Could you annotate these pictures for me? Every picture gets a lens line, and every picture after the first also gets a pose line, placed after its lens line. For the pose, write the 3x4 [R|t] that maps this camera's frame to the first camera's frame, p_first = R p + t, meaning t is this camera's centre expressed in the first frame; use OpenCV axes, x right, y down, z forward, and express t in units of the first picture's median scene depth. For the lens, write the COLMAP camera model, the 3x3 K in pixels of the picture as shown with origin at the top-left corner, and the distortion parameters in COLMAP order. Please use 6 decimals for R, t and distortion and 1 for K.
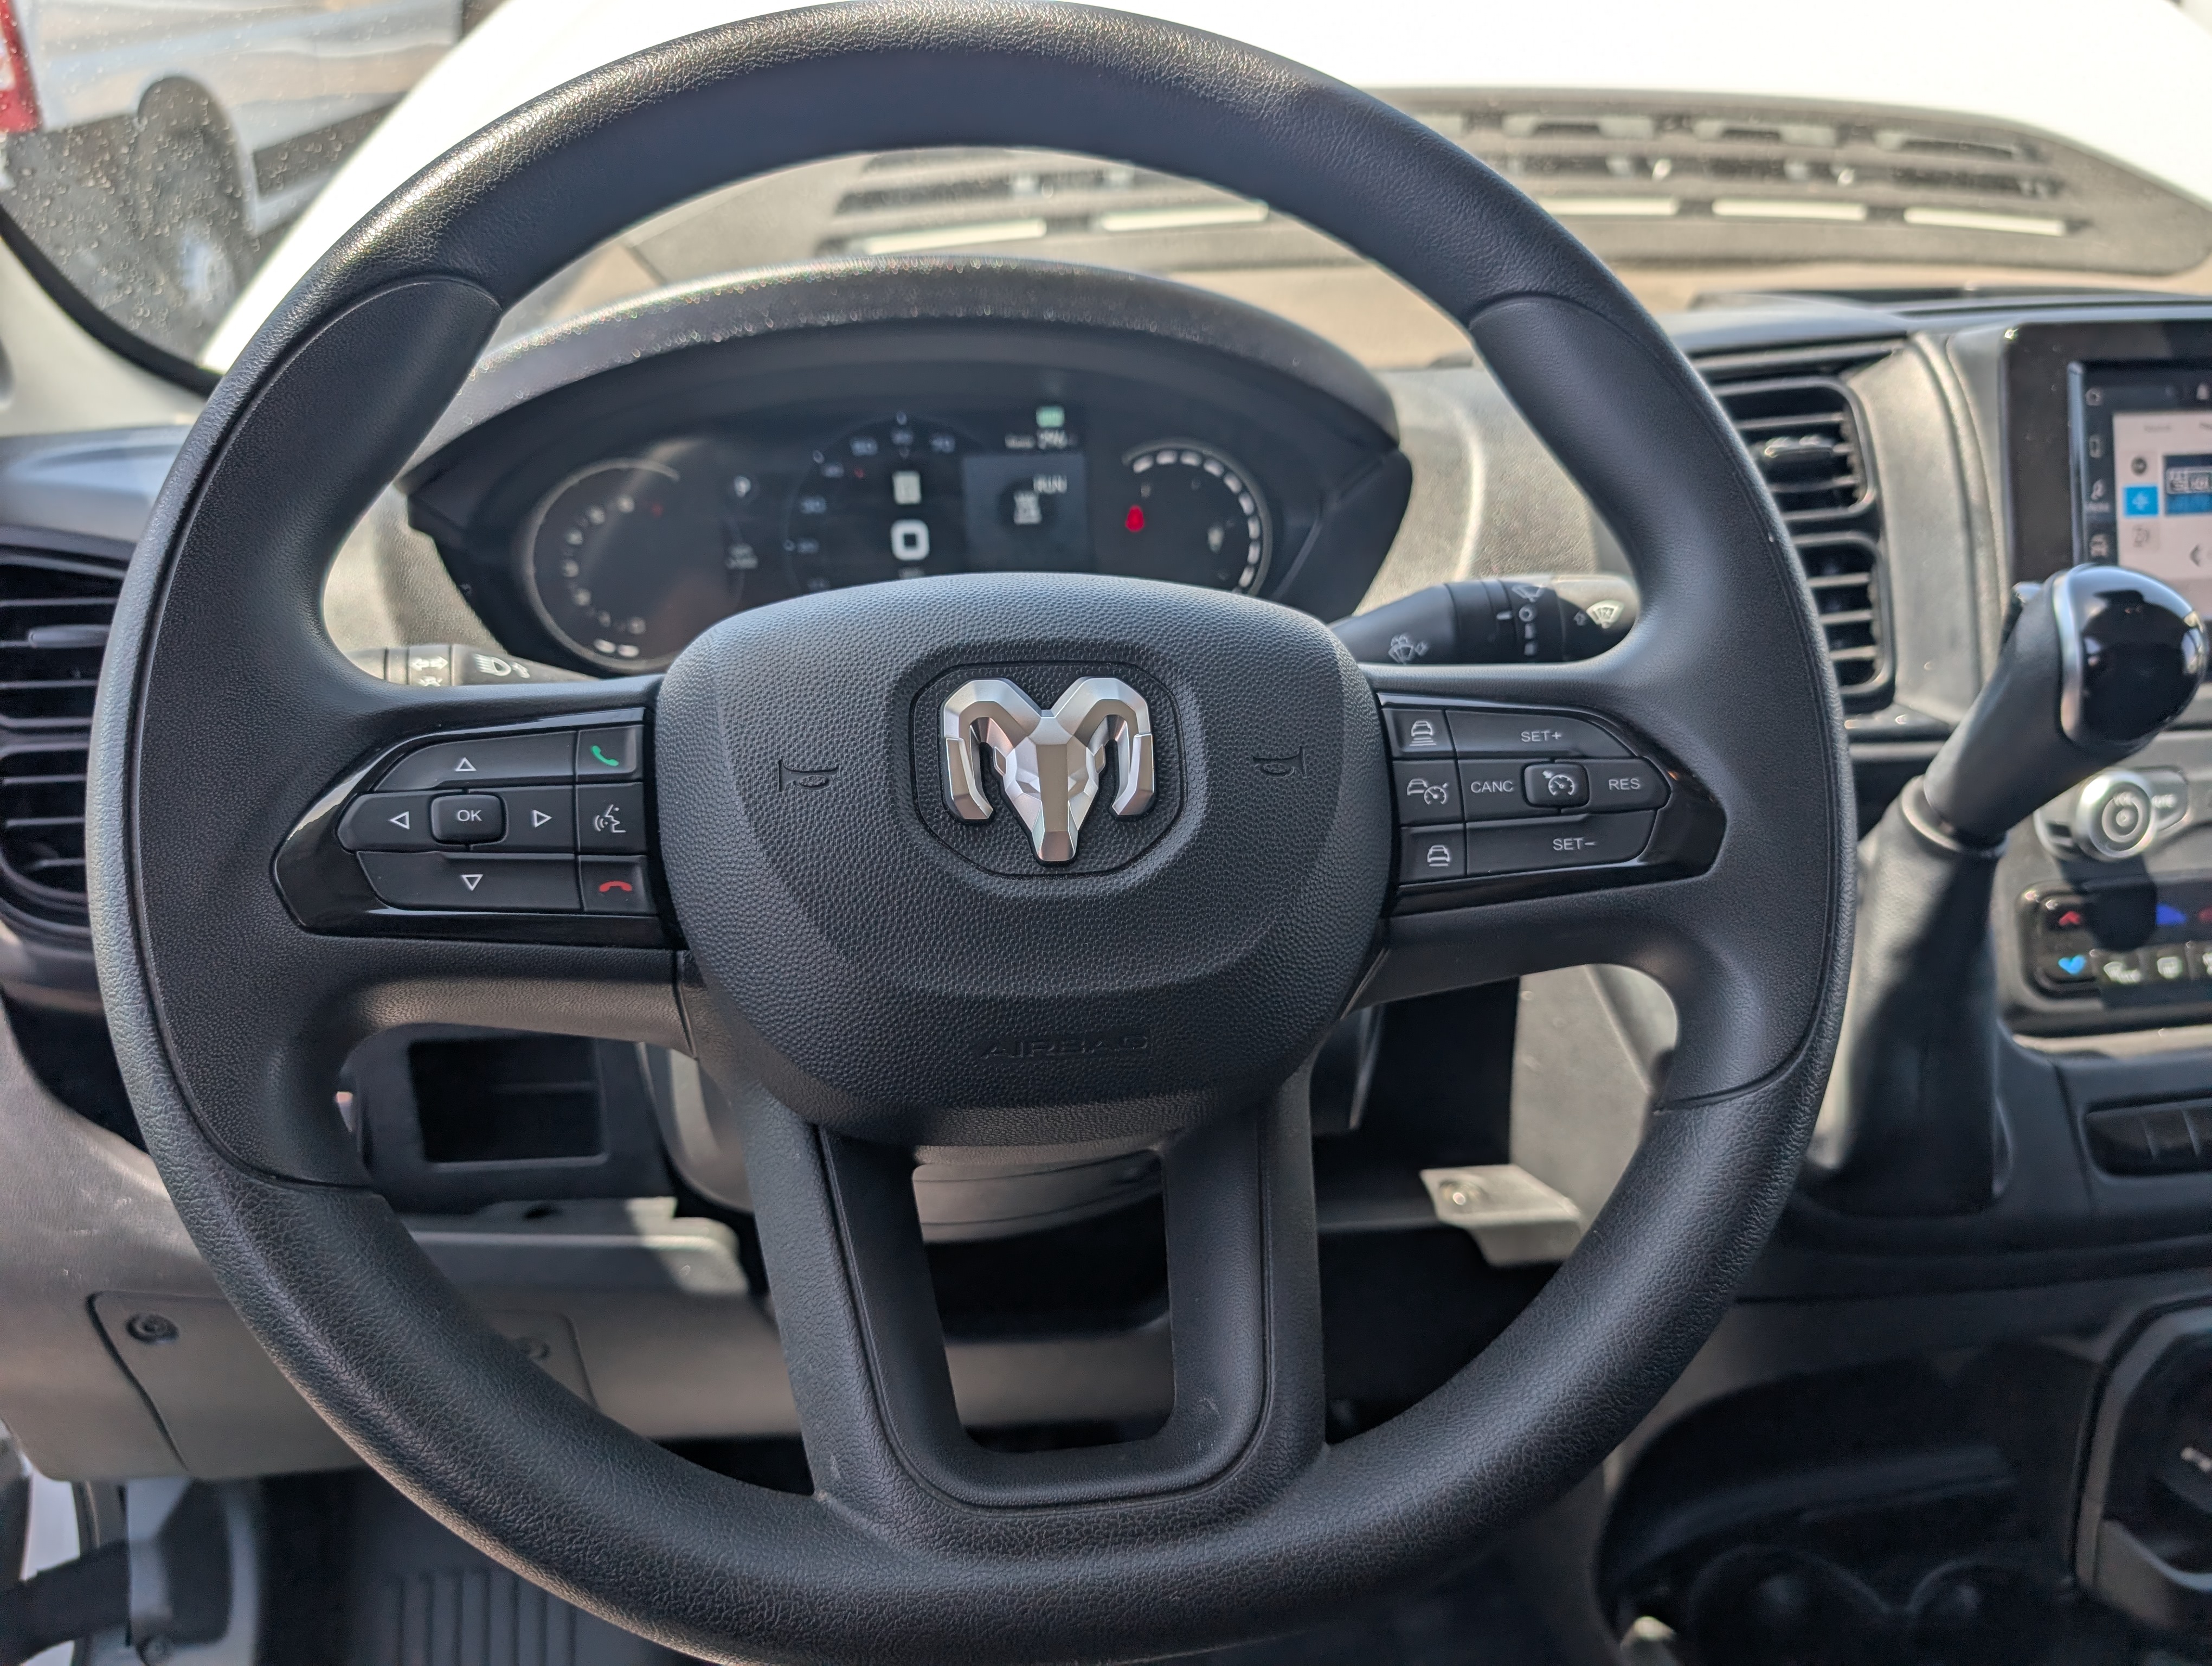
lens RADIAL K [[1612.7, 0, 1103.9], [0, 1612.7, 823.2], [0, 0, 1]] dist [0.015445, -0.010693]
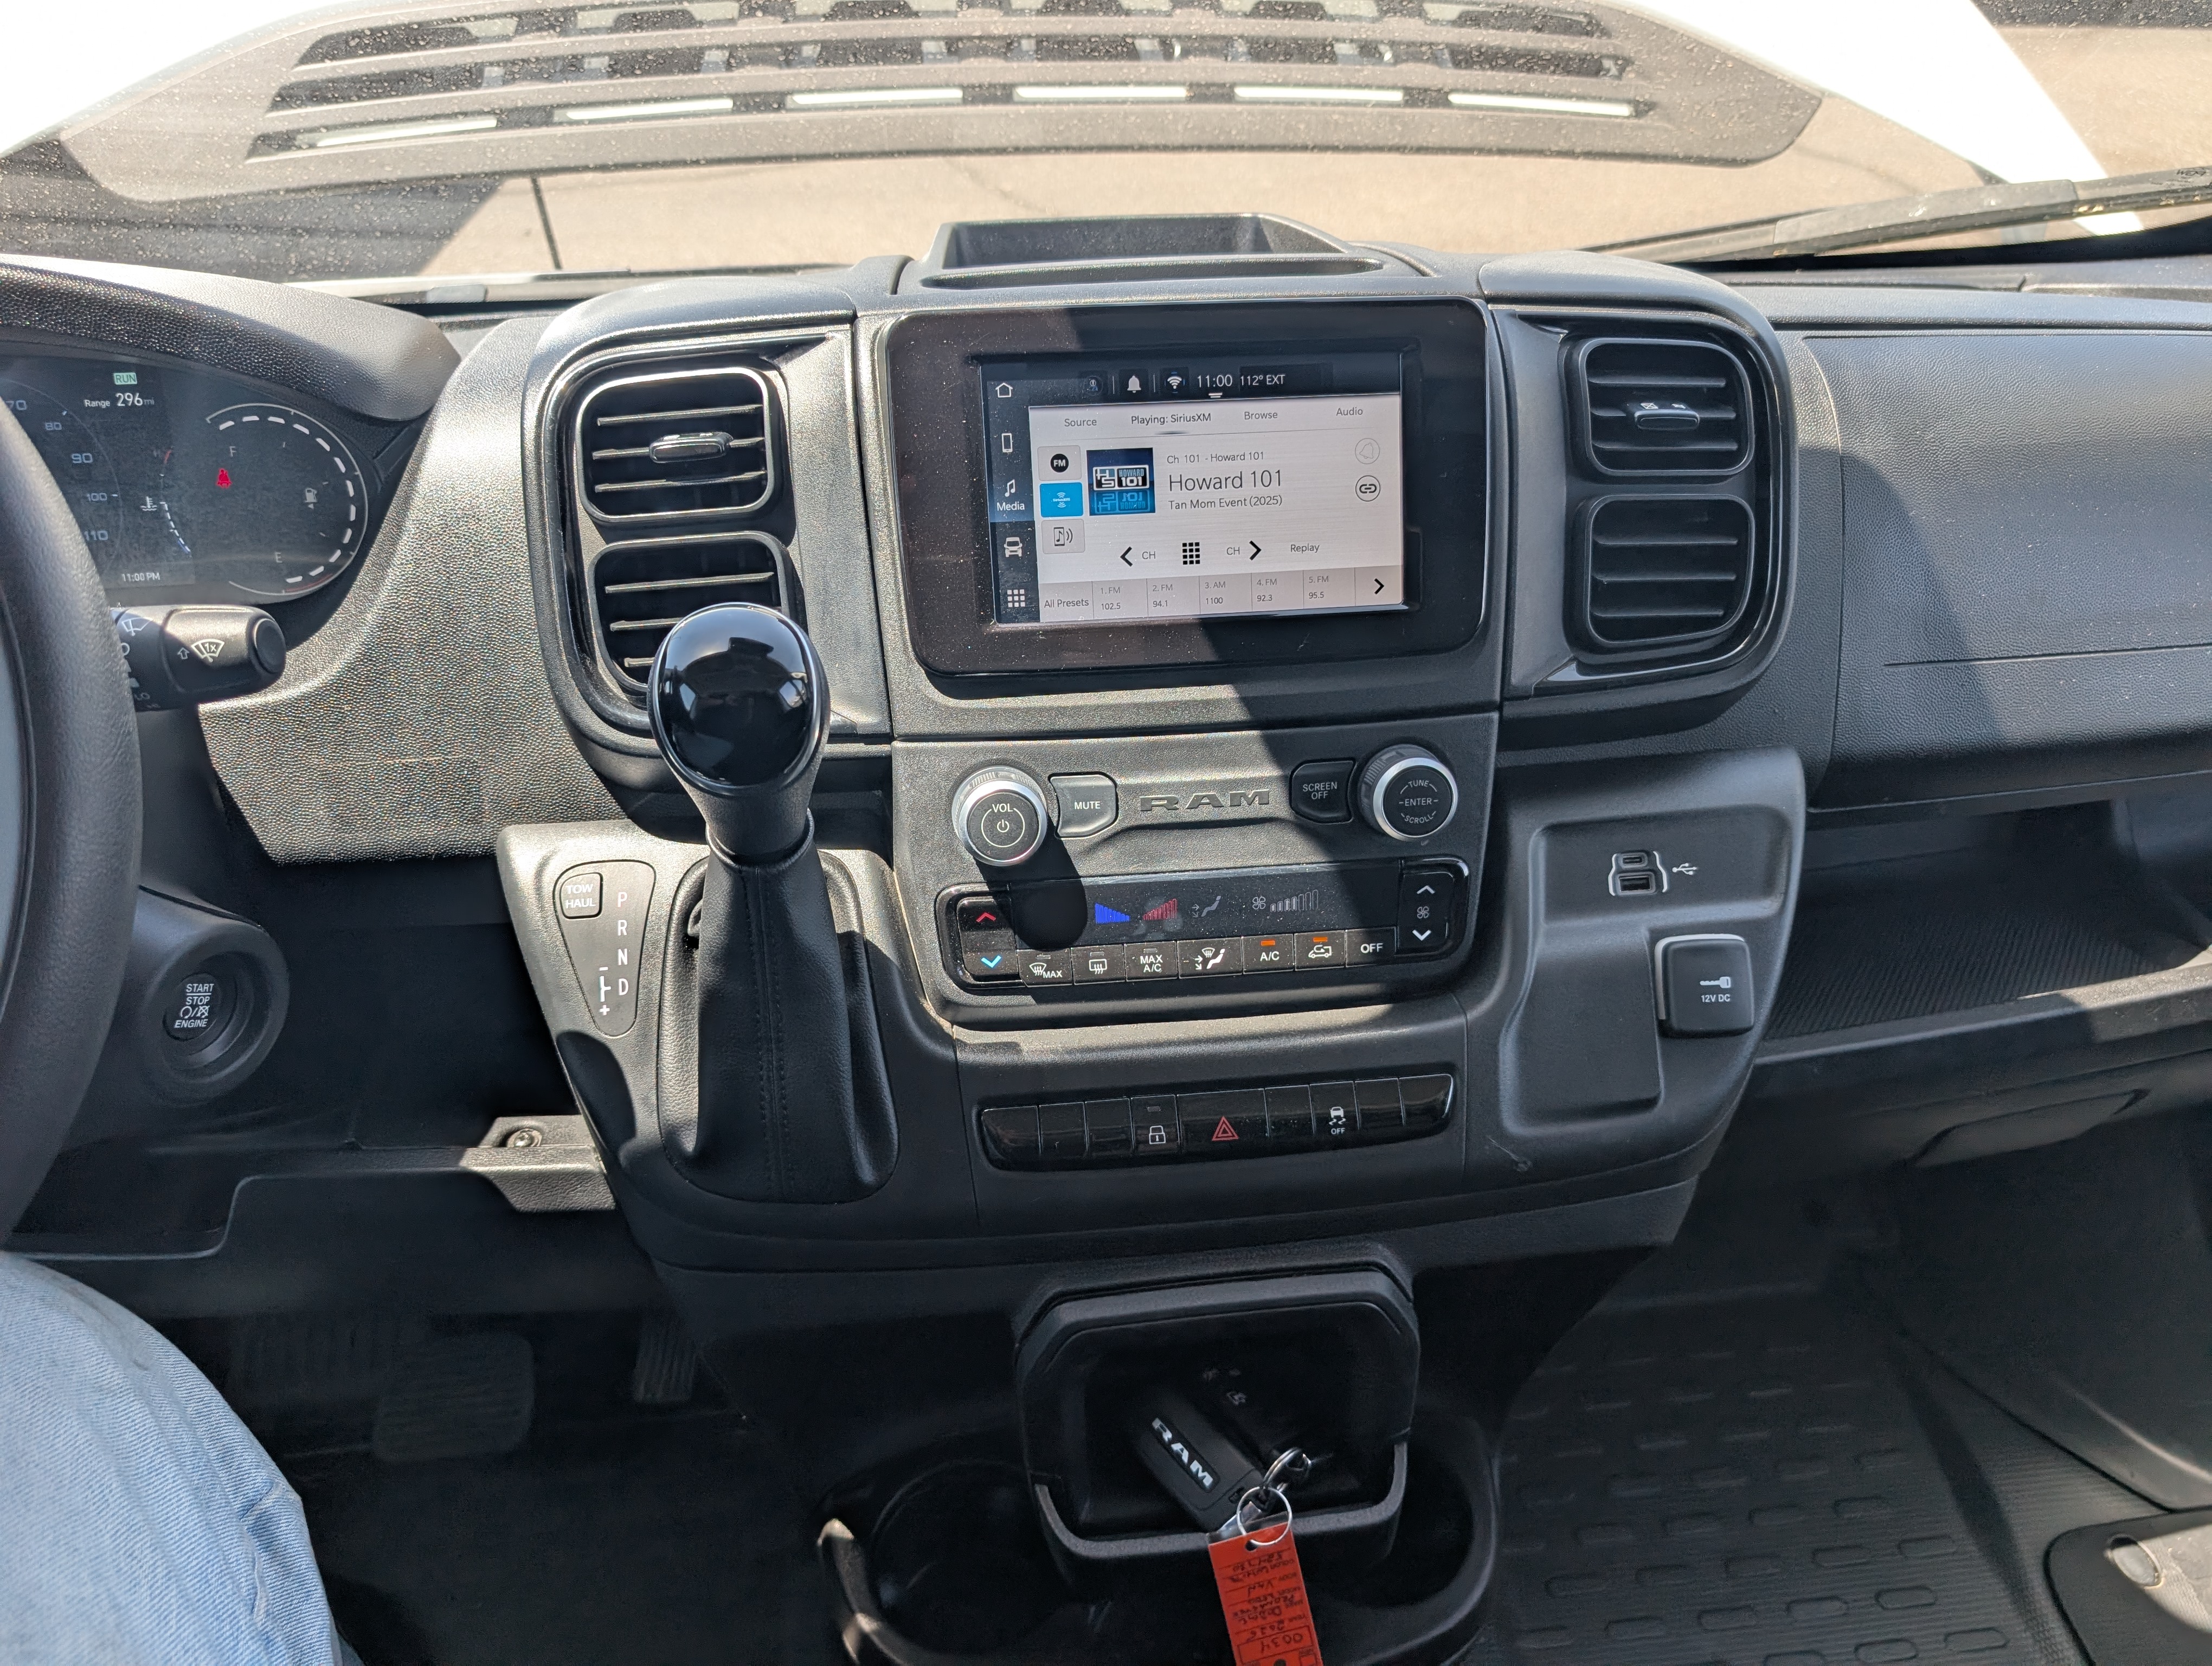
lens RADIAL K [[1612.7, 0, 1107.6], [0, 1612.7, 844.1], [0, 0, 1]] dist [0.015445, -0.010693]
pose [[0.996271, 0.033200, -0.079632, 0.747477], [-0.023403, 0.992383, 0.120948, -0.110070], [0.083041, -0.118633, 0.989460, 0.013005]]
